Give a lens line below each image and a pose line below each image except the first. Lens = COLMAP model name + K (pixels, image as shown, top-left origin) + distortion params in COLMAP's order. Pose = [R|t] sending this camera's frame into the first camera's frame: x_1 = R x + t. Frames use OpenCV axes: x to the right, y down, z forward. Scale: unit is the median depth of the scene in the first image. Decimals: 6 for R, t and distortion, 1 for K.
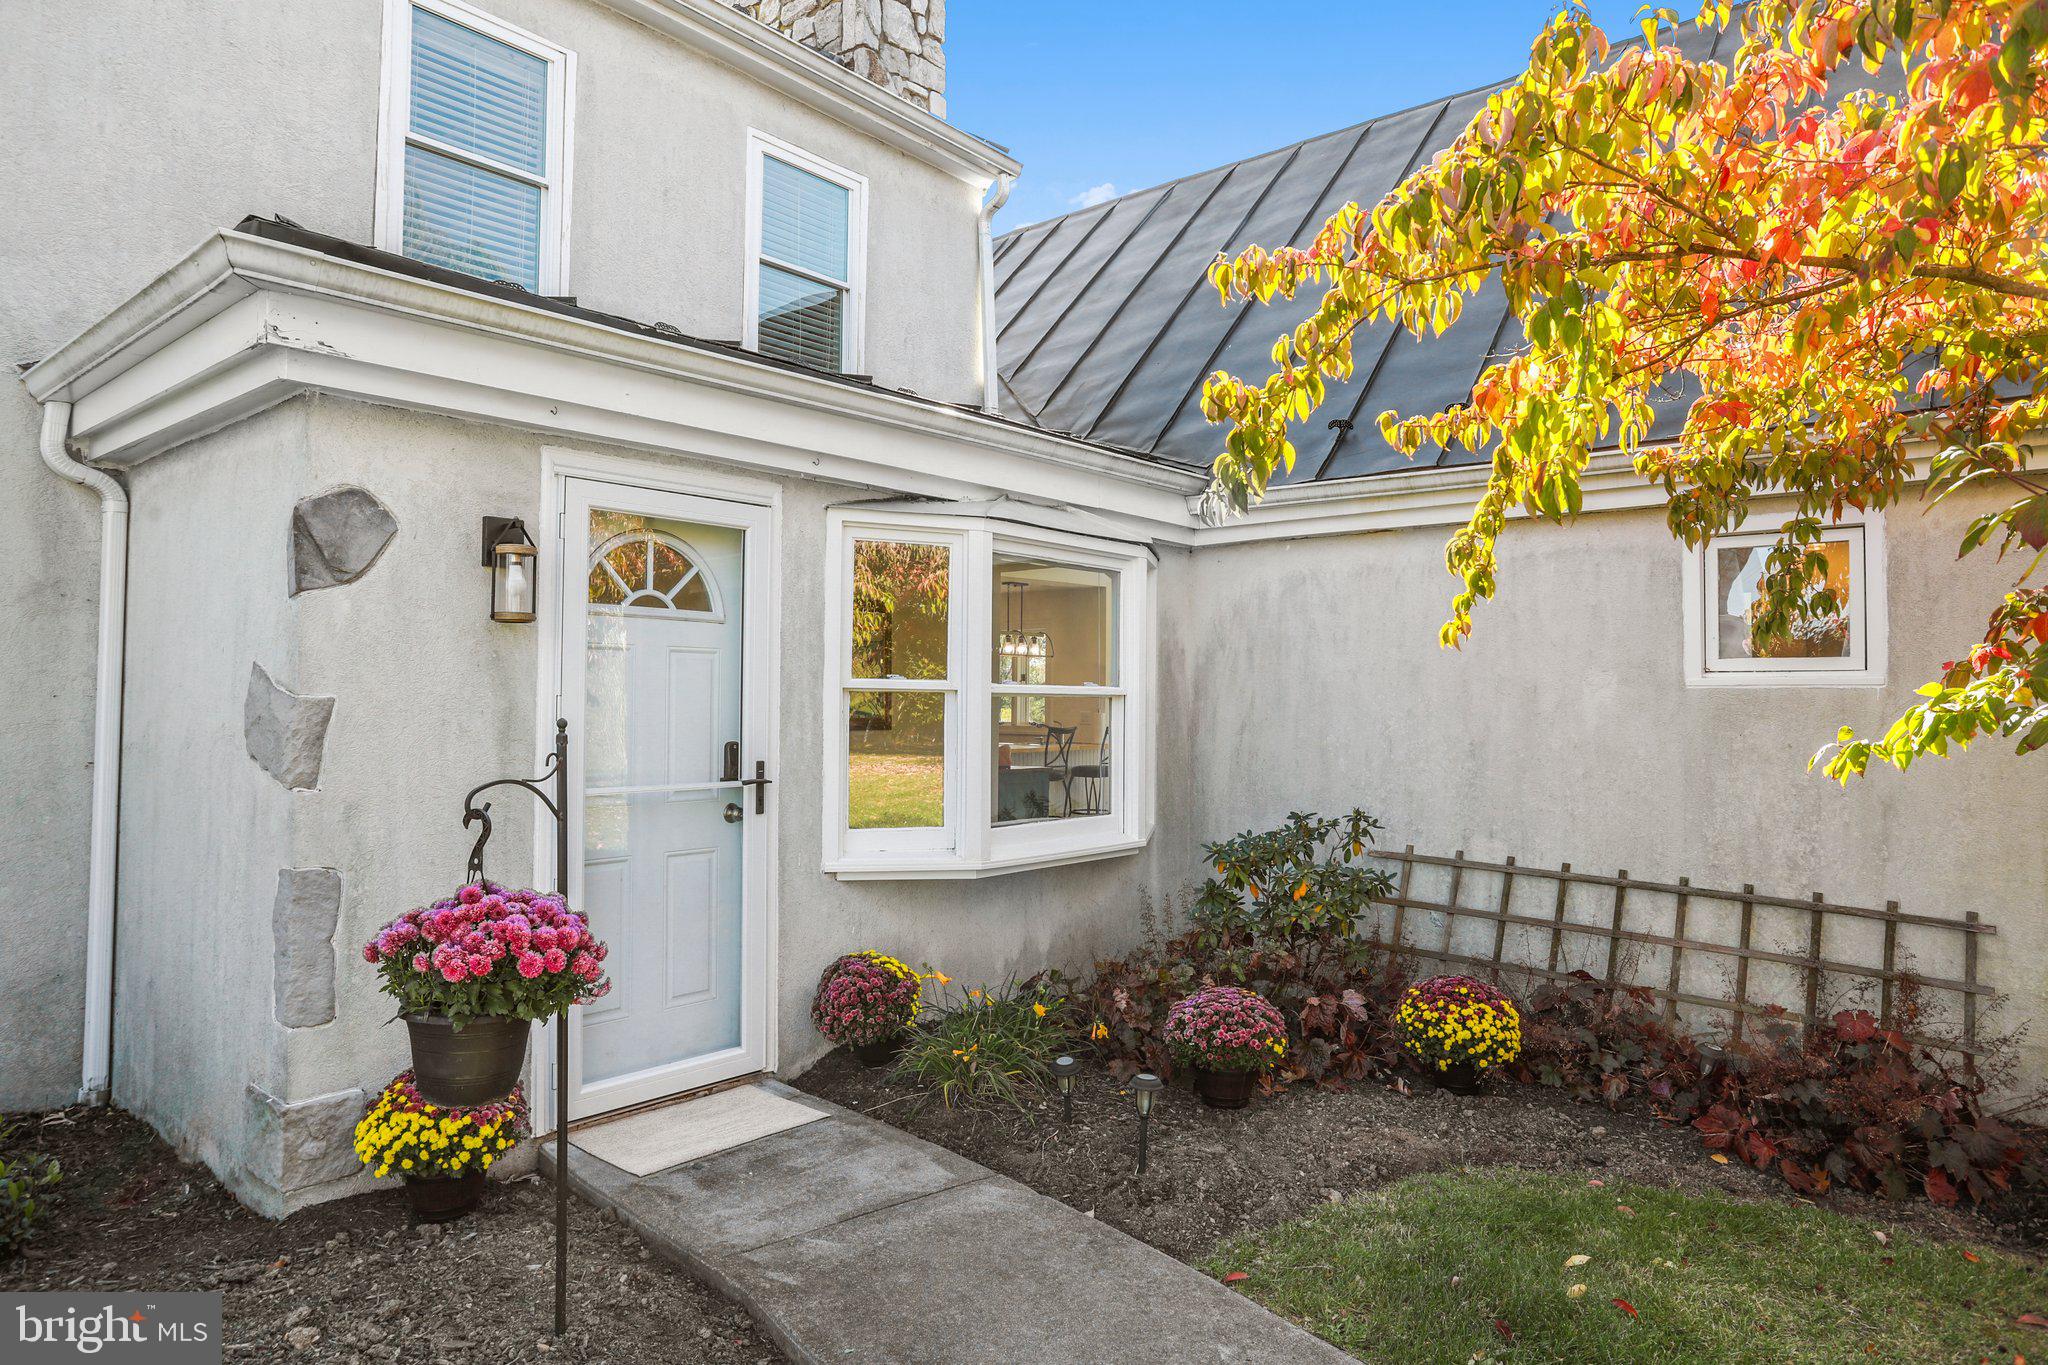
lens RADIAL K [[1238.4, 0, 1022.6], [0, 1238.4, 662.7], [0, 0, 1]] dist [-0.041703, 0.029354]
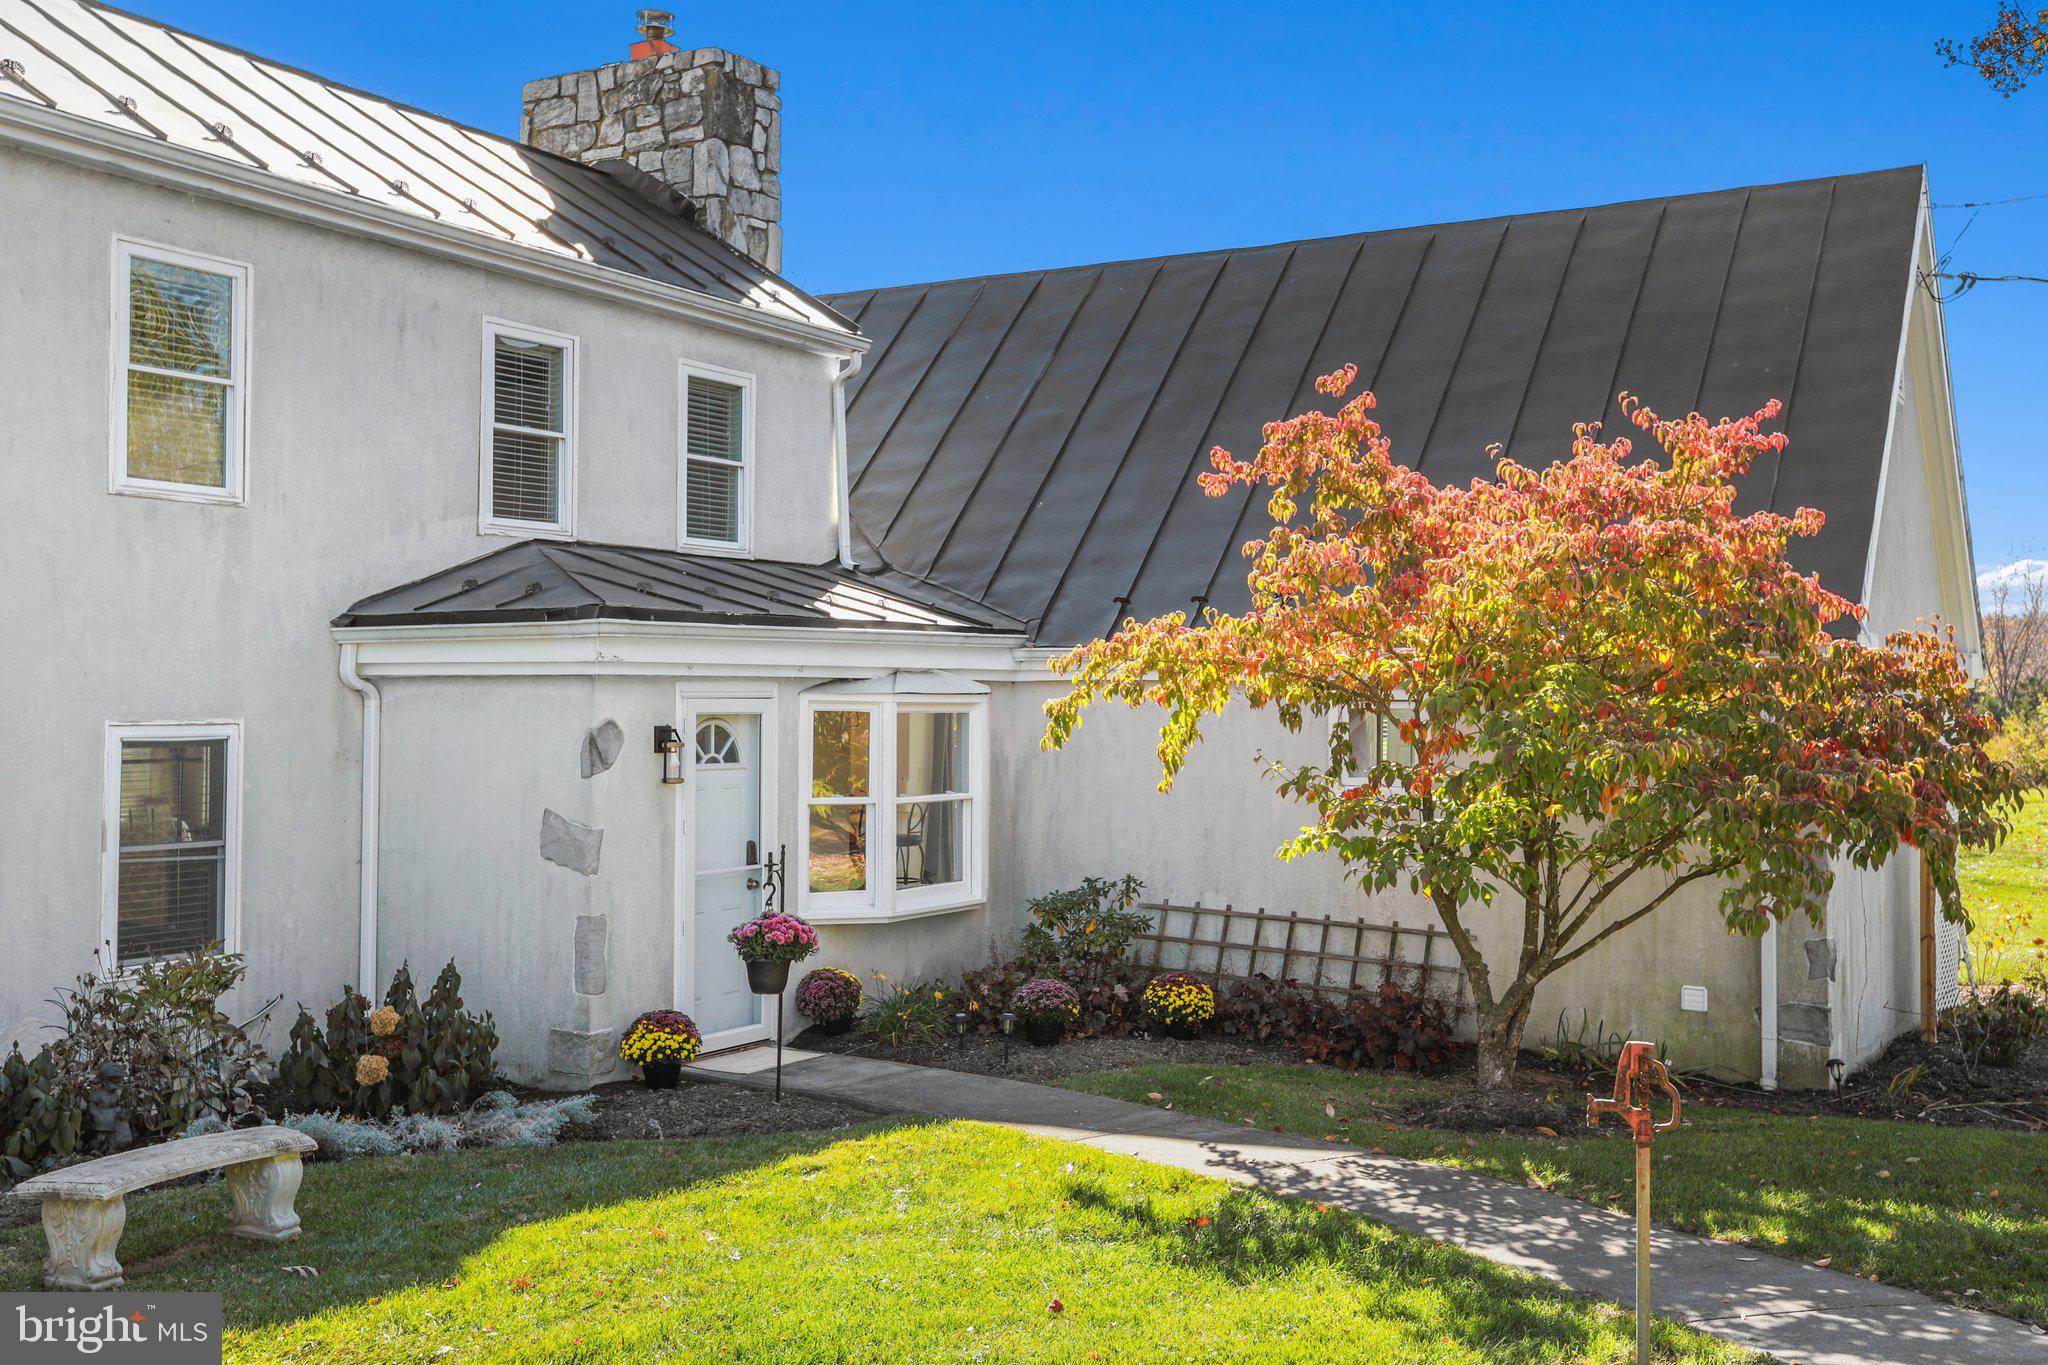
lens RADIAL K [[2064.6, 0, 1024.0], [0, 2064.6, 682.5], [0, 0, 1]] dist [0.011448, 0.005573]
pose [[0.984976, -0.001207, 0.172688, -0.315420], [-0.002921, 0.999716, 0.023649, -0.191311], [-0.172668, -0.023798, 0.984693, -1.589054]]
